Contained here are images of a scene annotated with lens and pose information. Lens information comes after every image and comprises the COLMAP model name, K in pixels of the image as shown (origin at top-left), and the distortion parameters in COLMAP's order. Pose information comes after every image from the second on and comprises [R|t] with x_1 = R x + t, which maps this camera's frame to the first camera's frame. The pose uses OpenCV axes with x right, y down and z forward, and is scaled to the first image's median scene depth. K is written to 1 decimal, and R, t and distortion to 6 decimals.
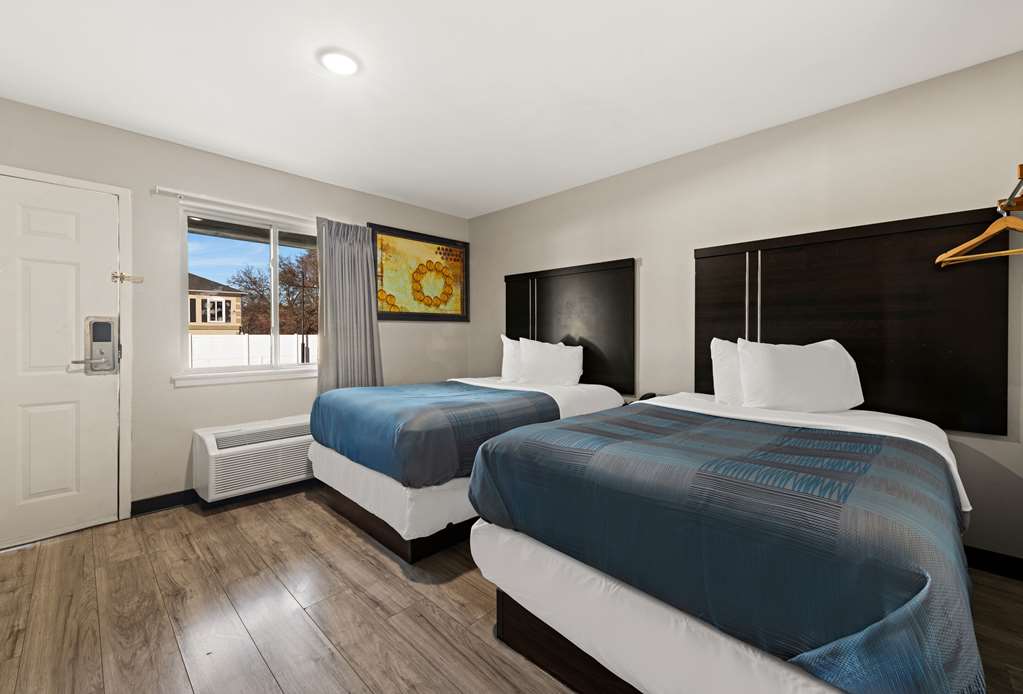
lens RADIAL K [[392.8, 0, 508.8], [0, 392.8, 335.0], [0, 0, 1]] dist [0.000041, 0.000067]
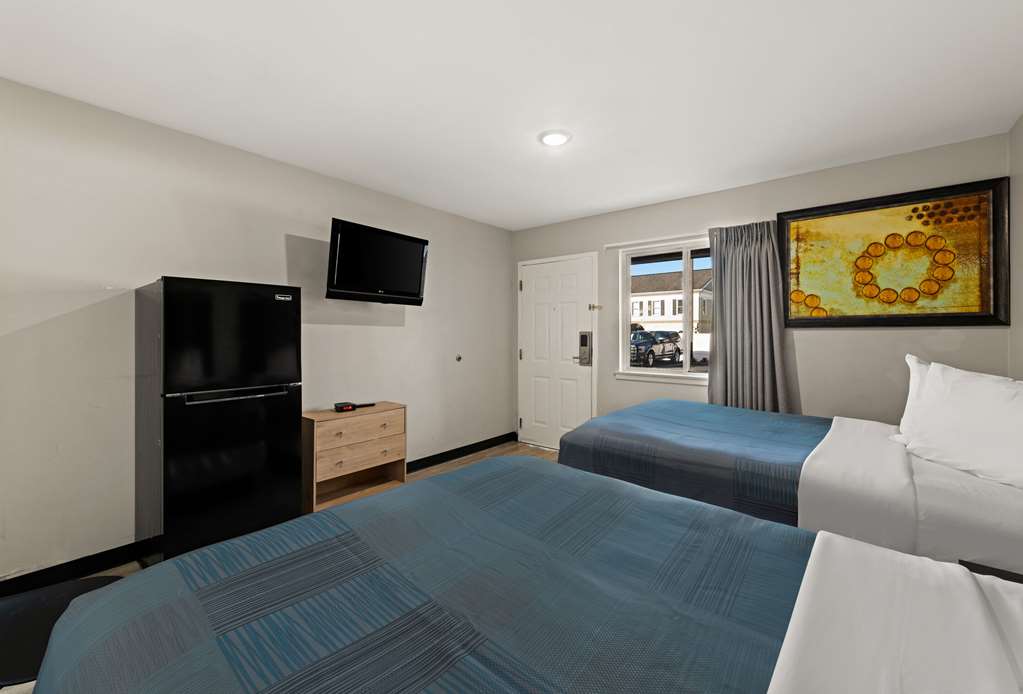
lens RADIAL K [[408.1, 0, 513.2], [0, 408.1, 337.3], [0, 0, 1]] dist [0.000097, -0.000045]
pose [[0.110389, 0.008233, -0.993854, 0.415219], [-0.004558, 0.999959, 0.007777, -0.020929], [0.993878, 0.003671, 0.110422, 0.309076]]
